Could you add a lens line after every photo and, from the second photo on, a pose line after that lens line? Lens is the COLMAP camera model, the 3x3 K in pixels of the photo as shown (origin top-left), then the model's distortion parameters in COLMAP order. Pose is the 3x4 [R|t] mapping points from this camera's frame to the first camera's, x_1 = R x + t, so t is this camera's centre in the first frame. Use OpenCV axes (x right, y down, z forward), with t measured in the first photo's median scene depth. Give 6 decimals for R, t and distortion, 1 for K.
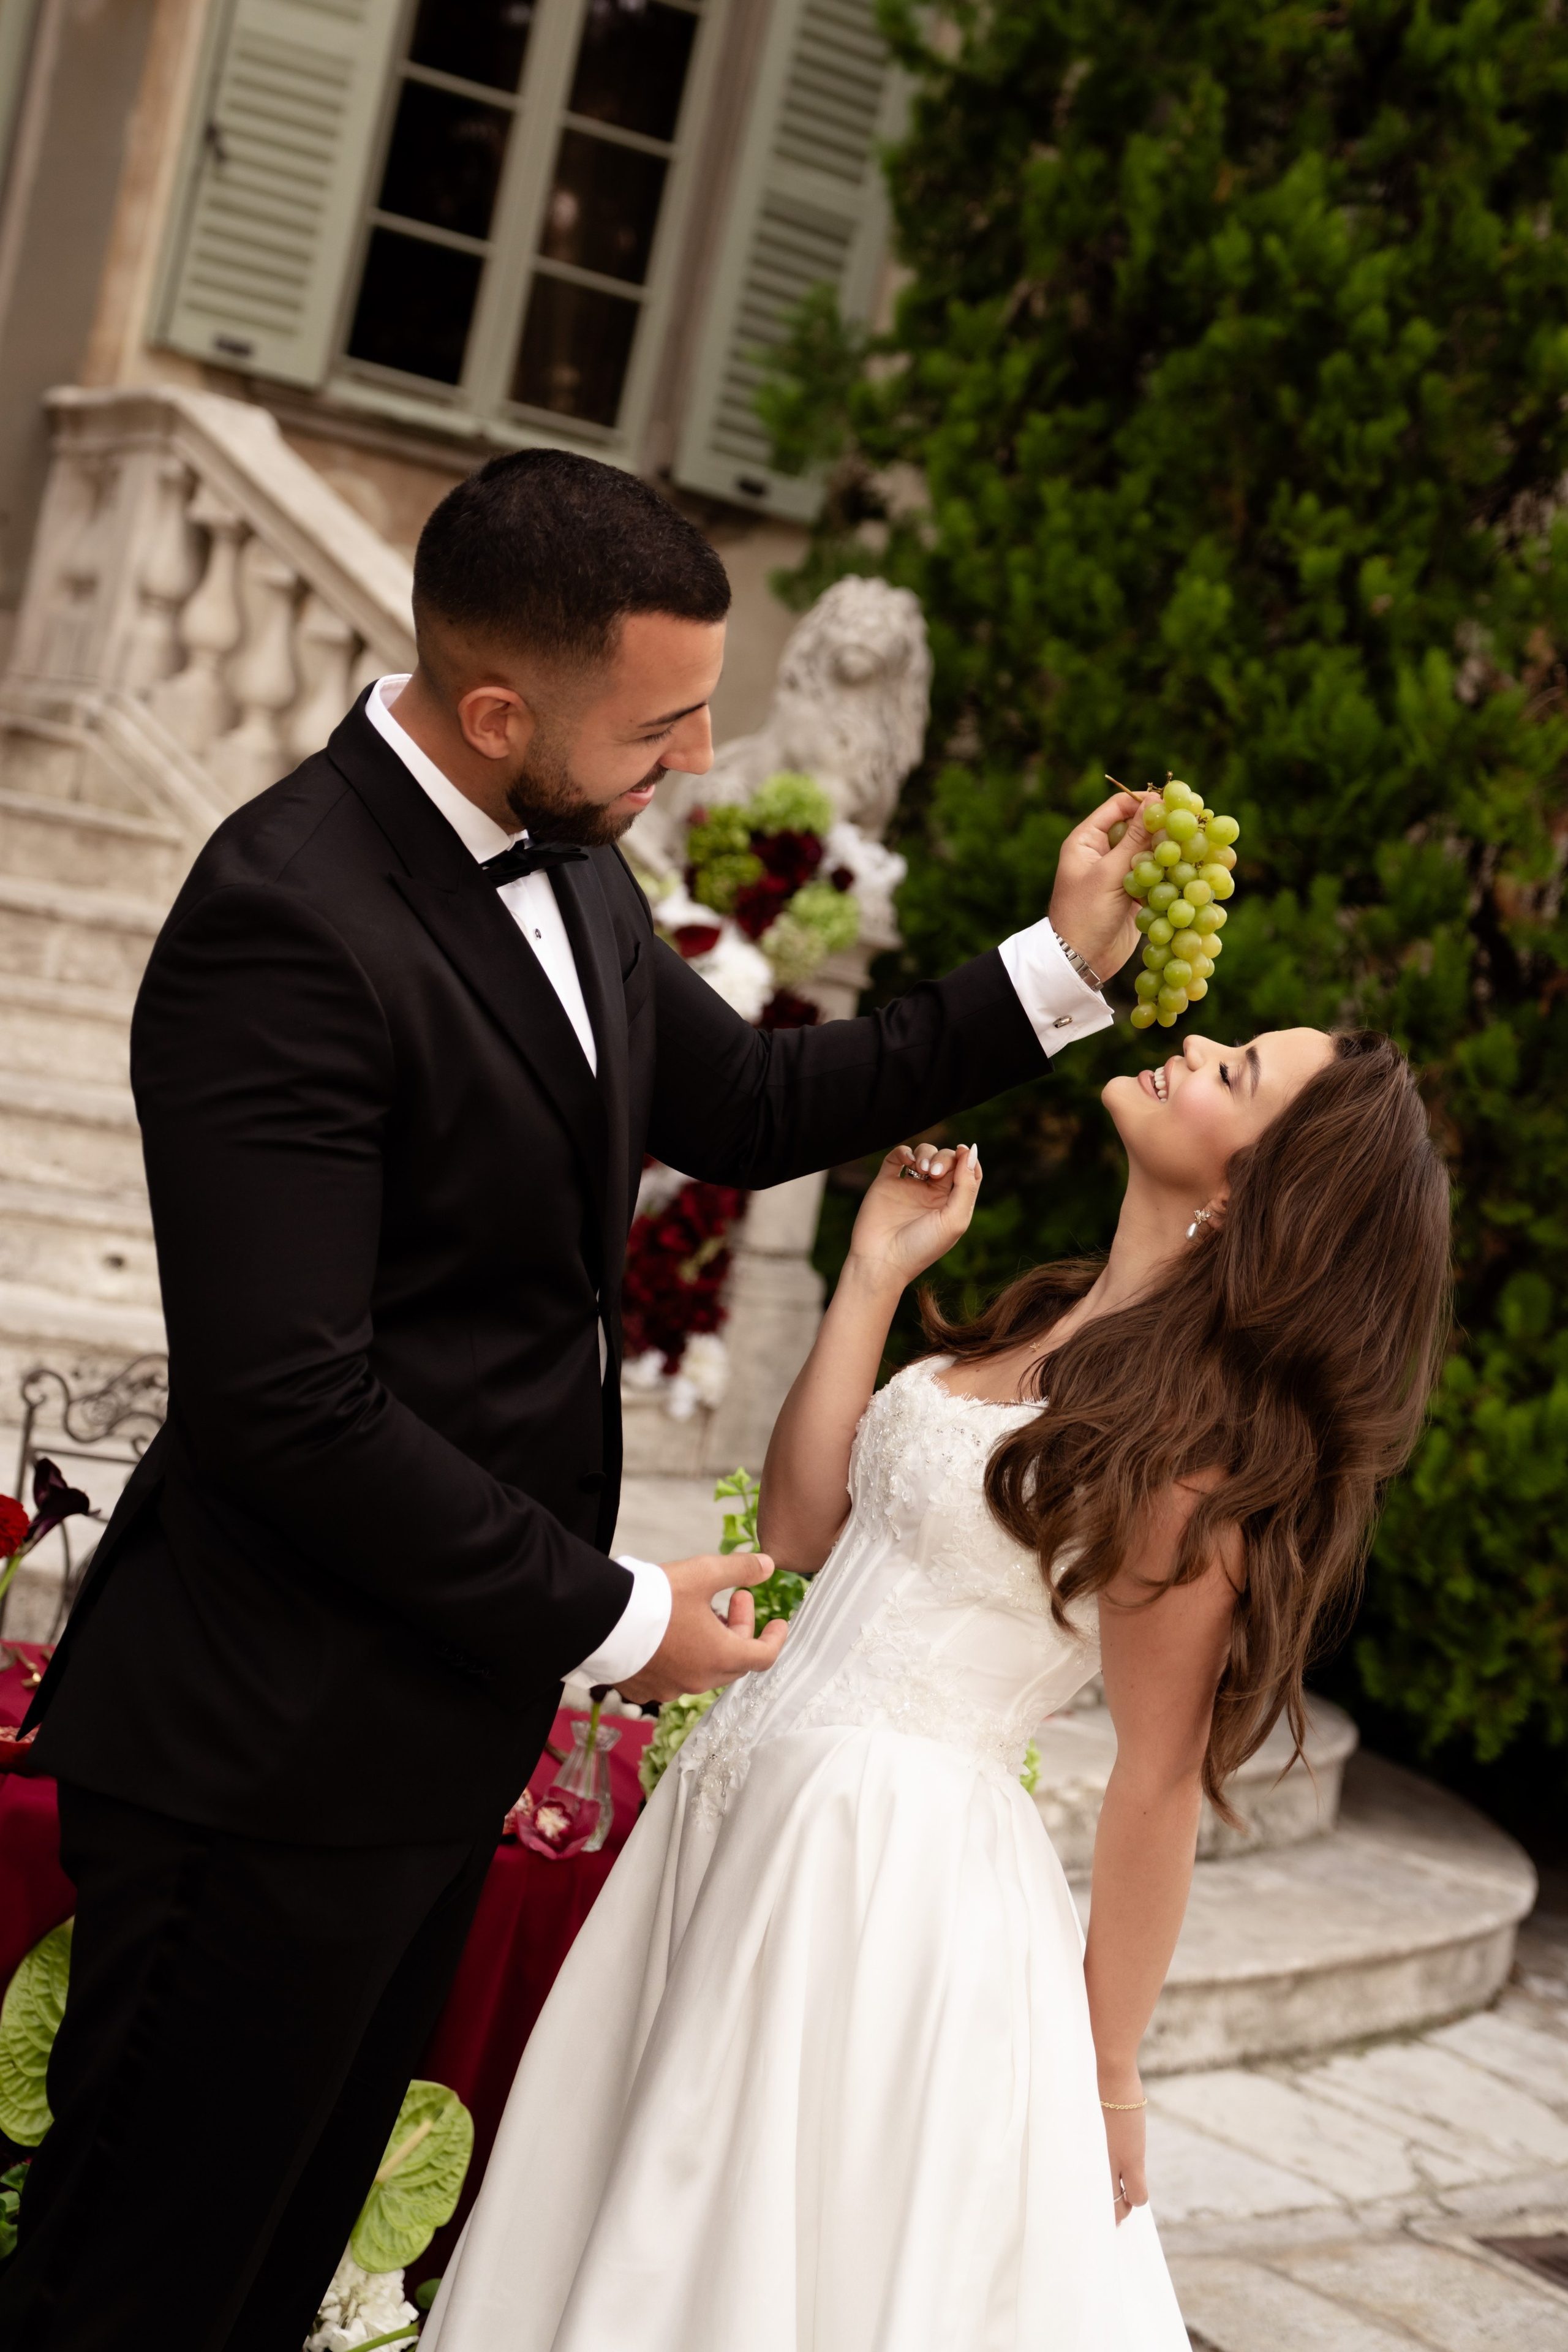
lens RADIAL K [[3940.7, 0, 859.0], [0, 3940.7, 976.7], [0, 0, 1]] dist [0.186650, 0.110502]
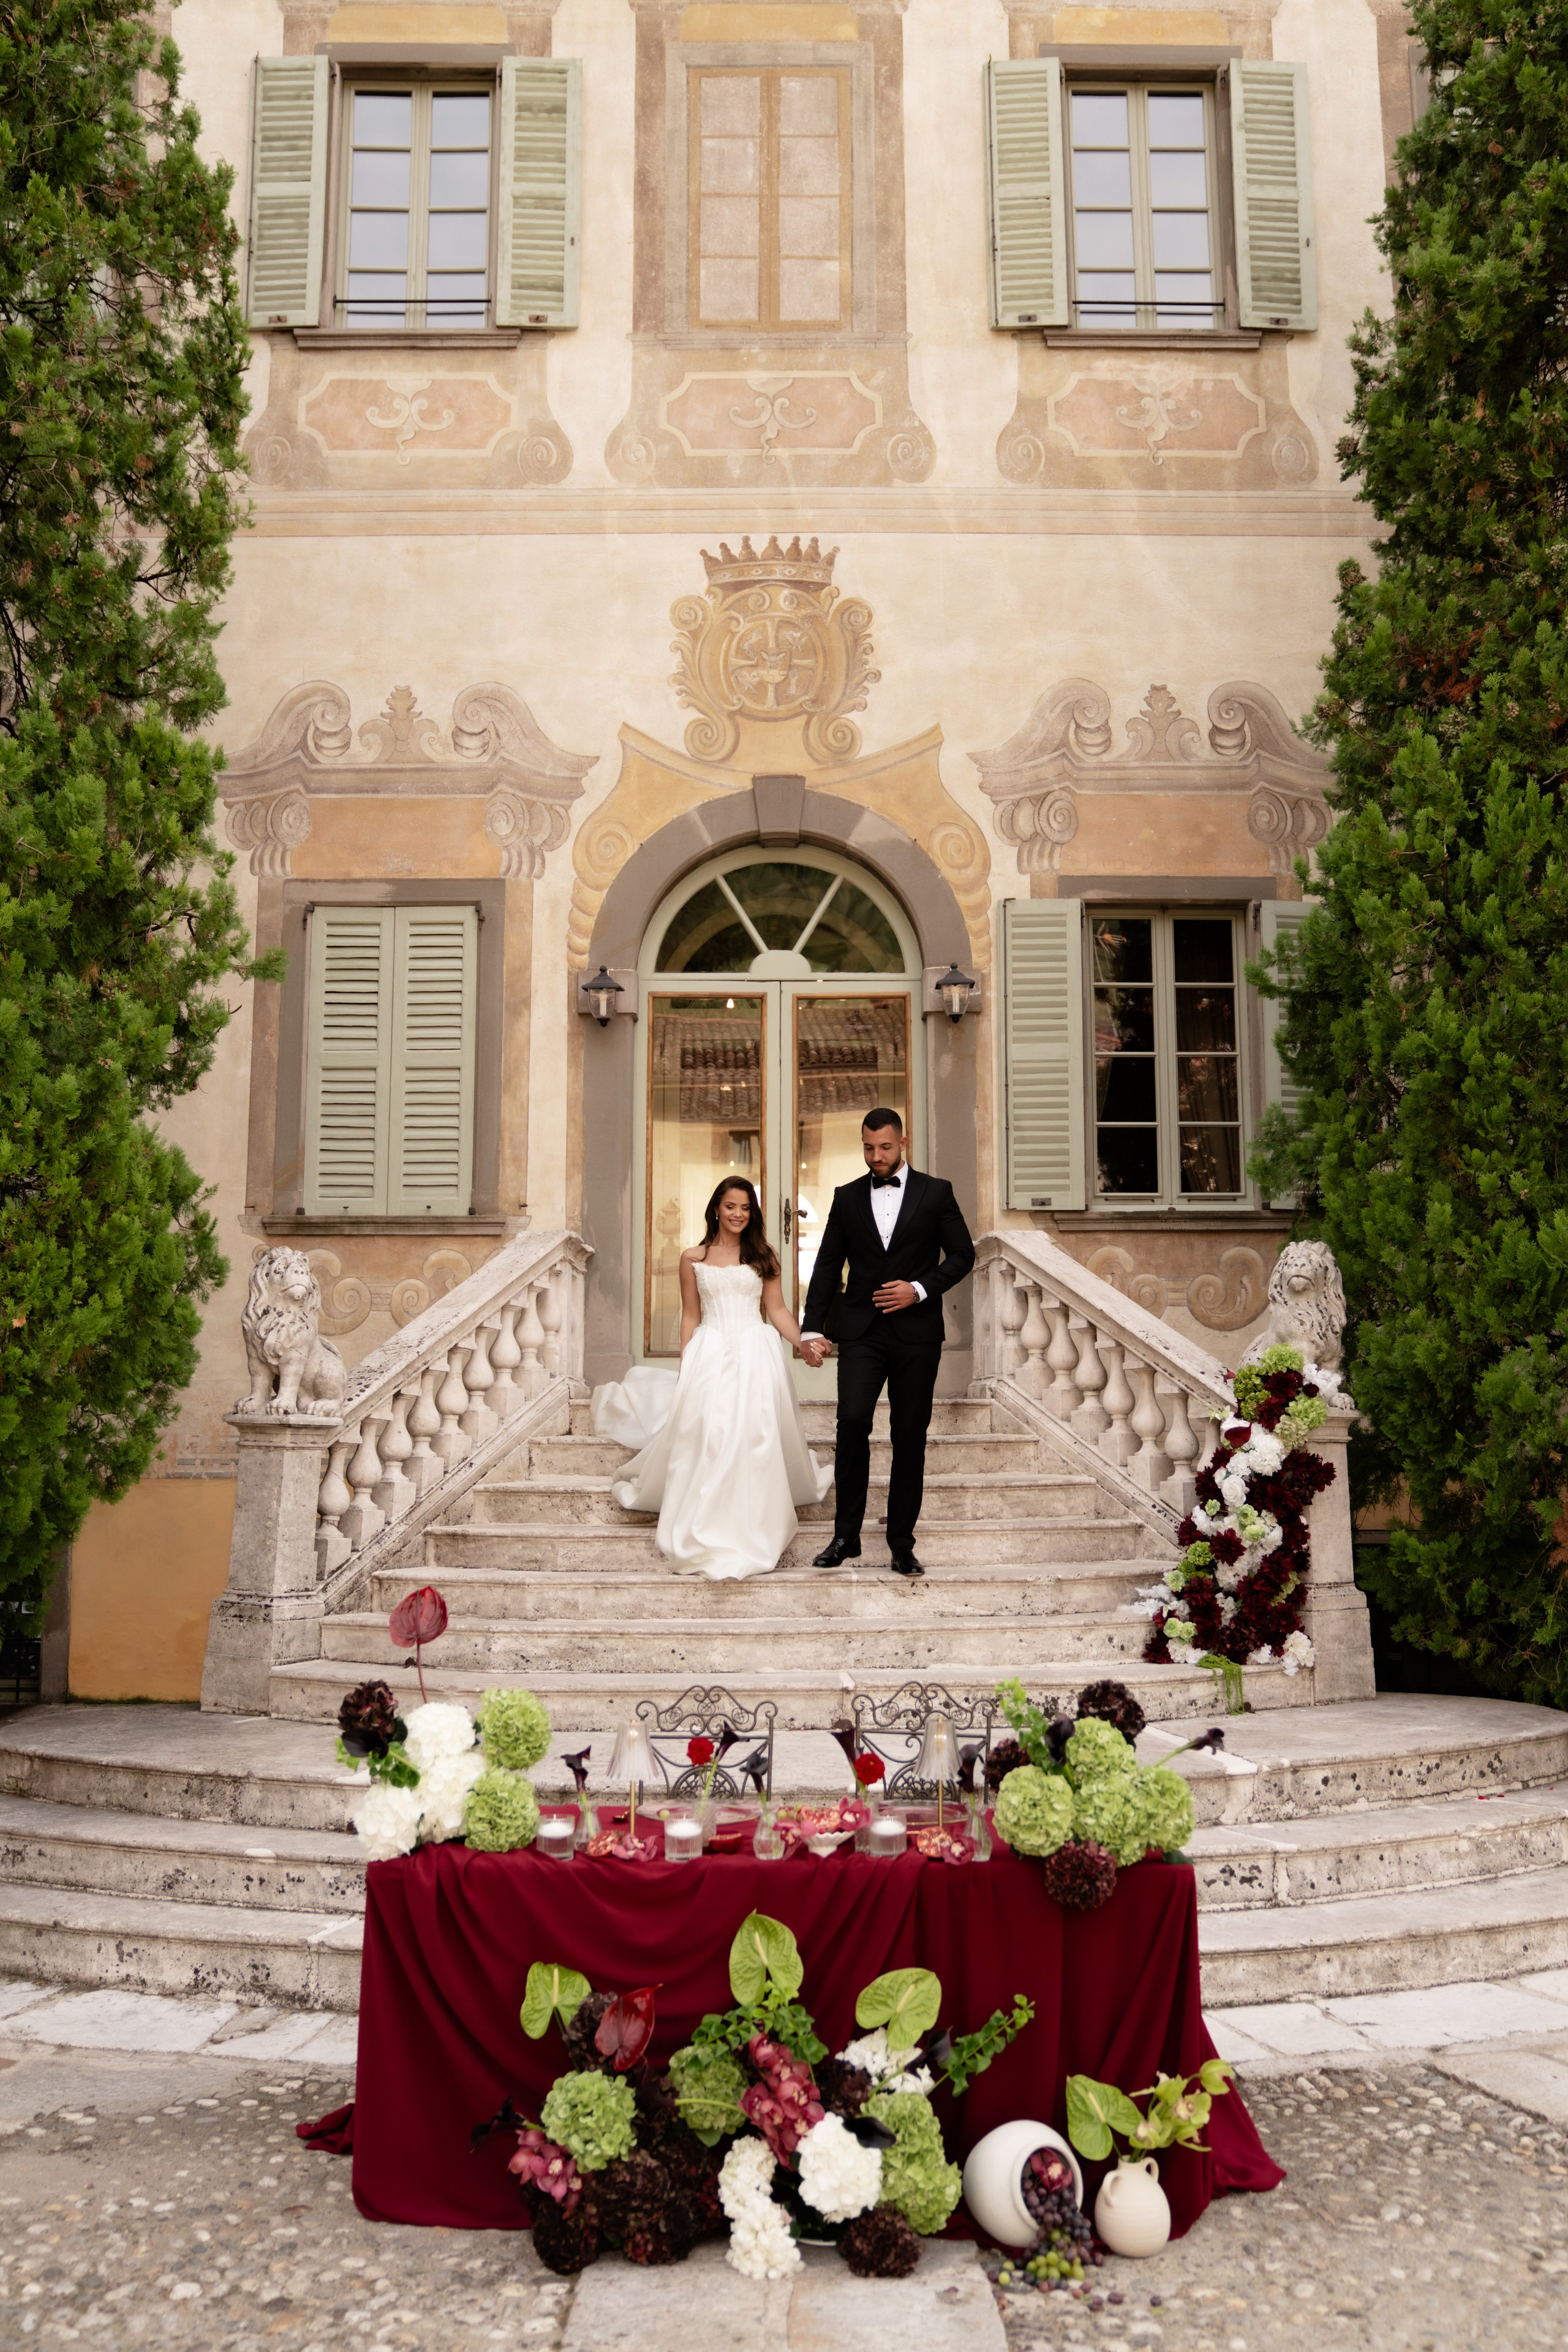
lens RADIAL K [[2087.6, 0, 805.6], [0, 2087.6, 1125.1], [0, 0, 1]] dist [-0.084453, 0.148448]
pose [[0.894329, -0.263486, -0.361595, 0.182097], [0.191850, 0.955965, -0.222090, 0.031128], [0.404190, 0.129250, 0.905497, -0.070924]]
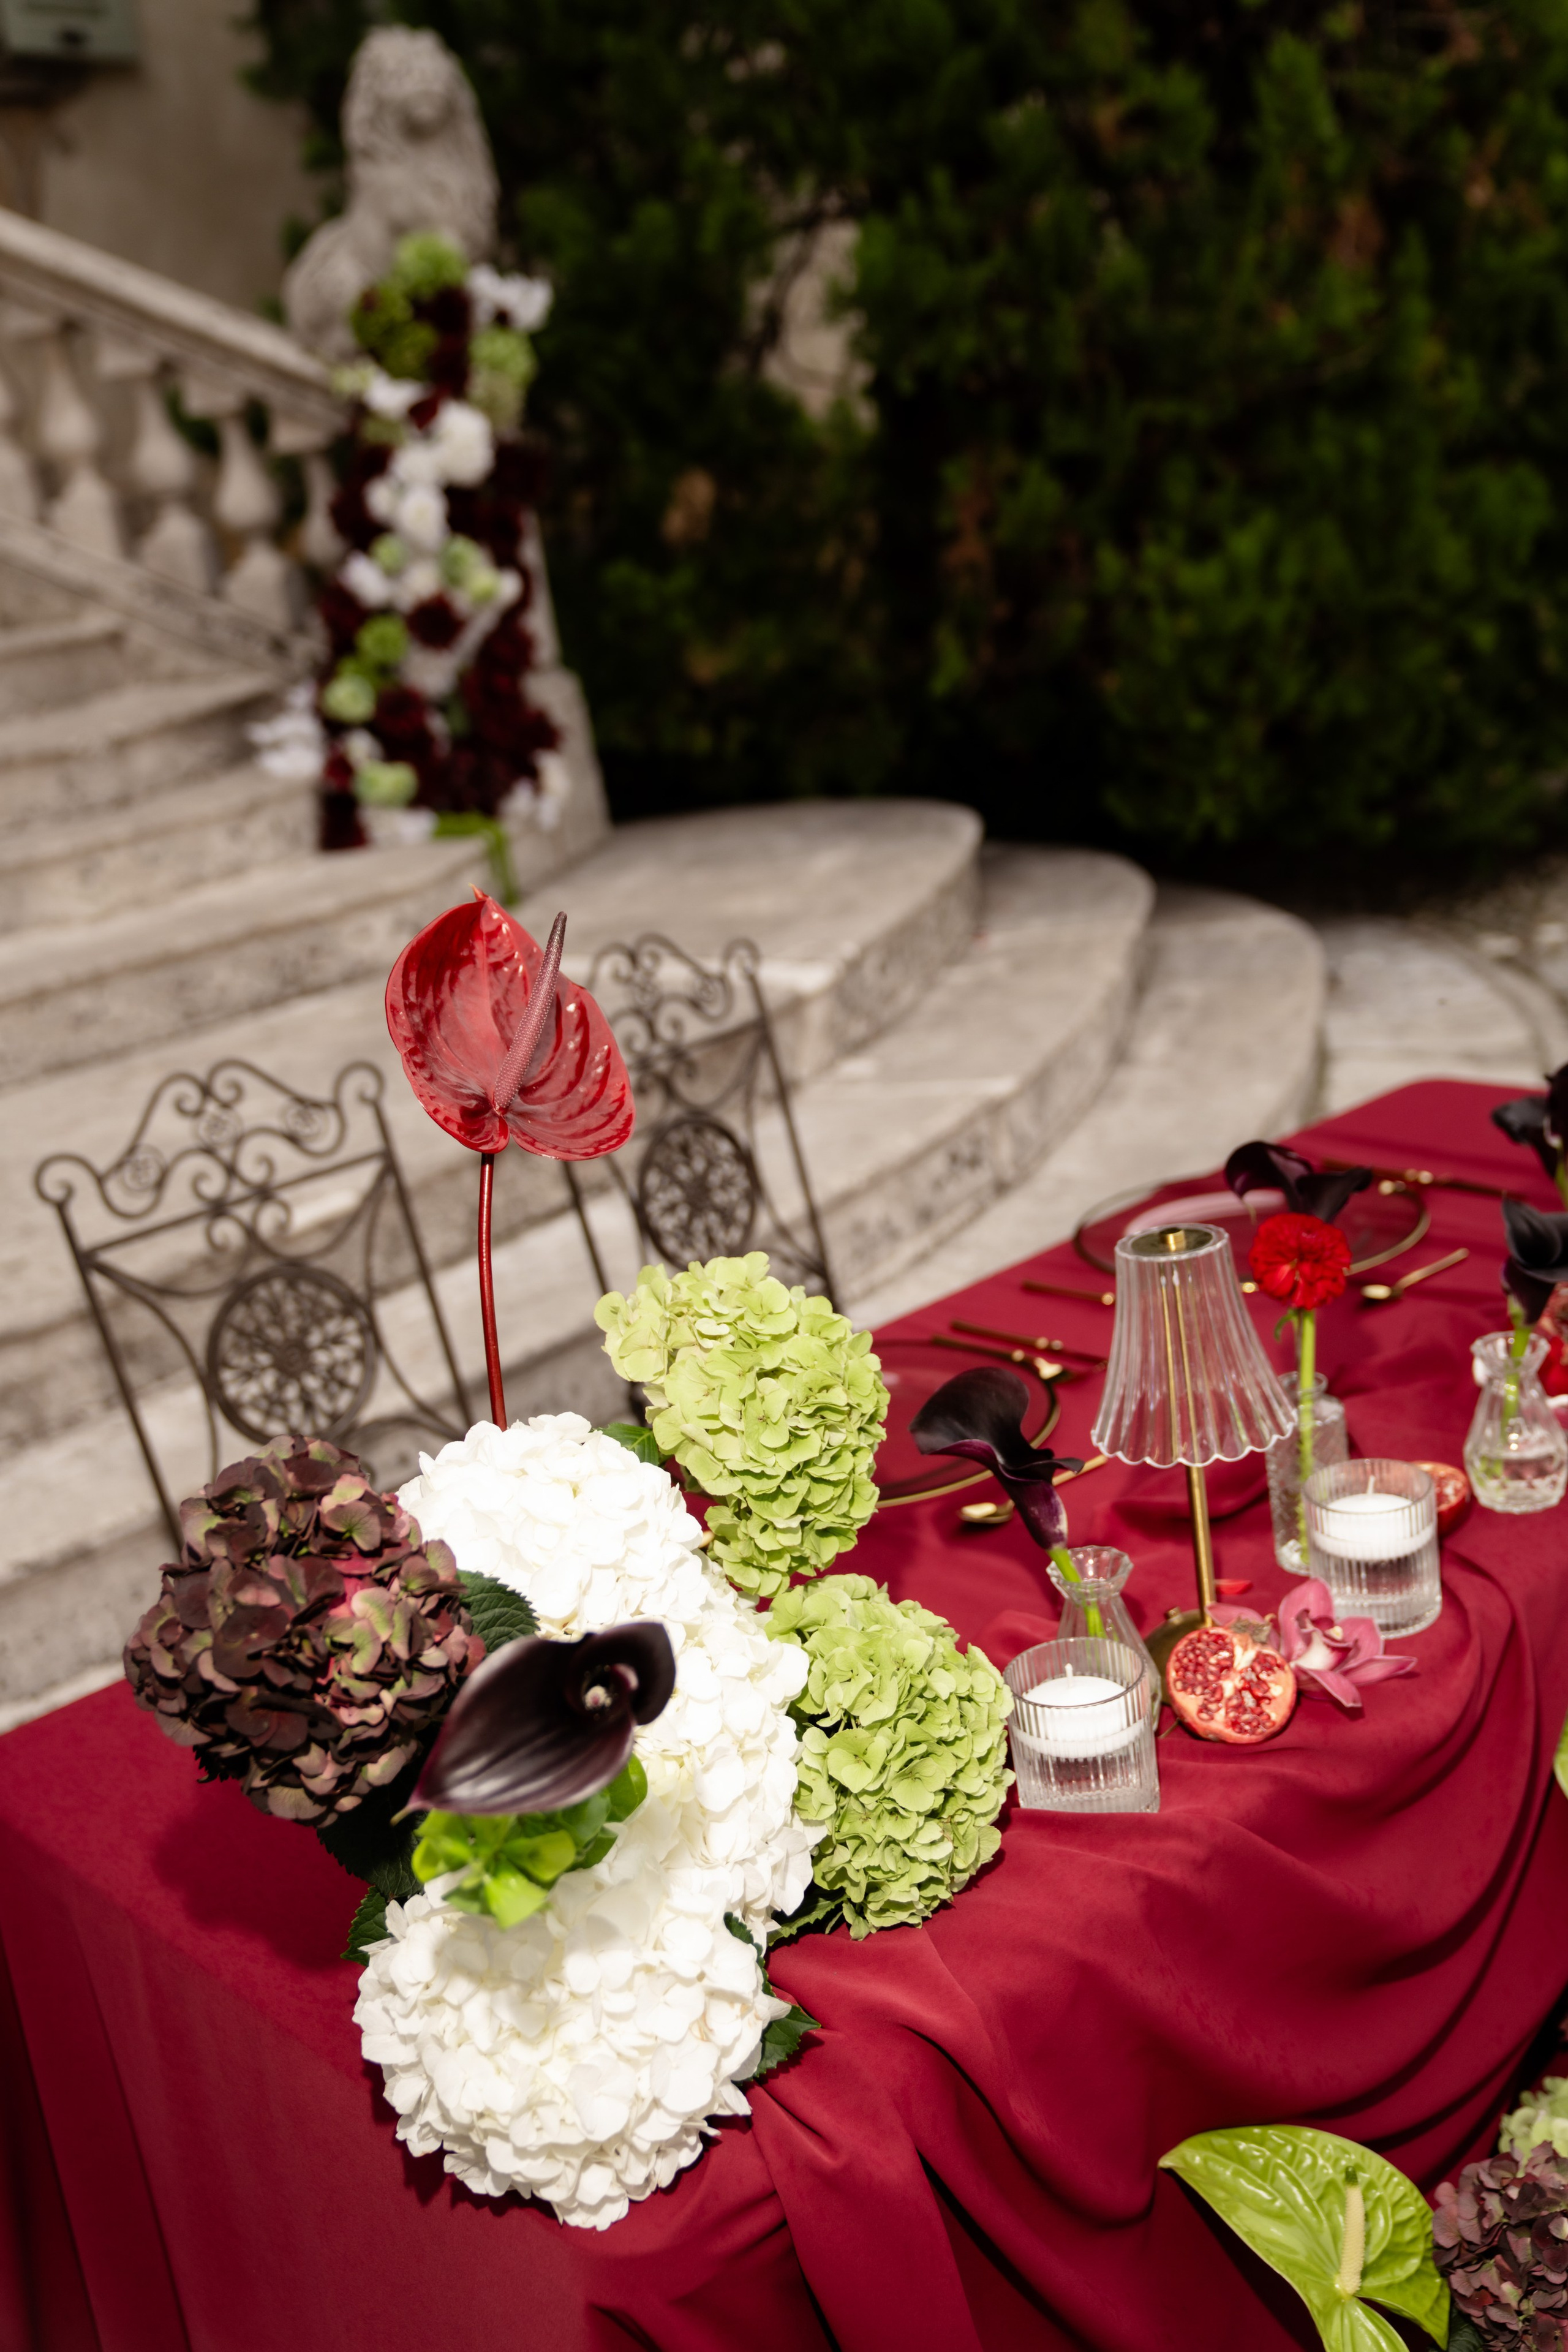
lens RADIAL K [[2385.3, 0, 800.3], [0, 2385.3, 1175.6], [0, 0, 1]] dist [-0.010251, 0.183369]
pose [[0.886115, -0.402929, 0.229018, -0.180168], [0.309662, 0.882376, 0.354291, -0.024274], [-0.344834, -0.243024, 0.906658, 0.305690]]
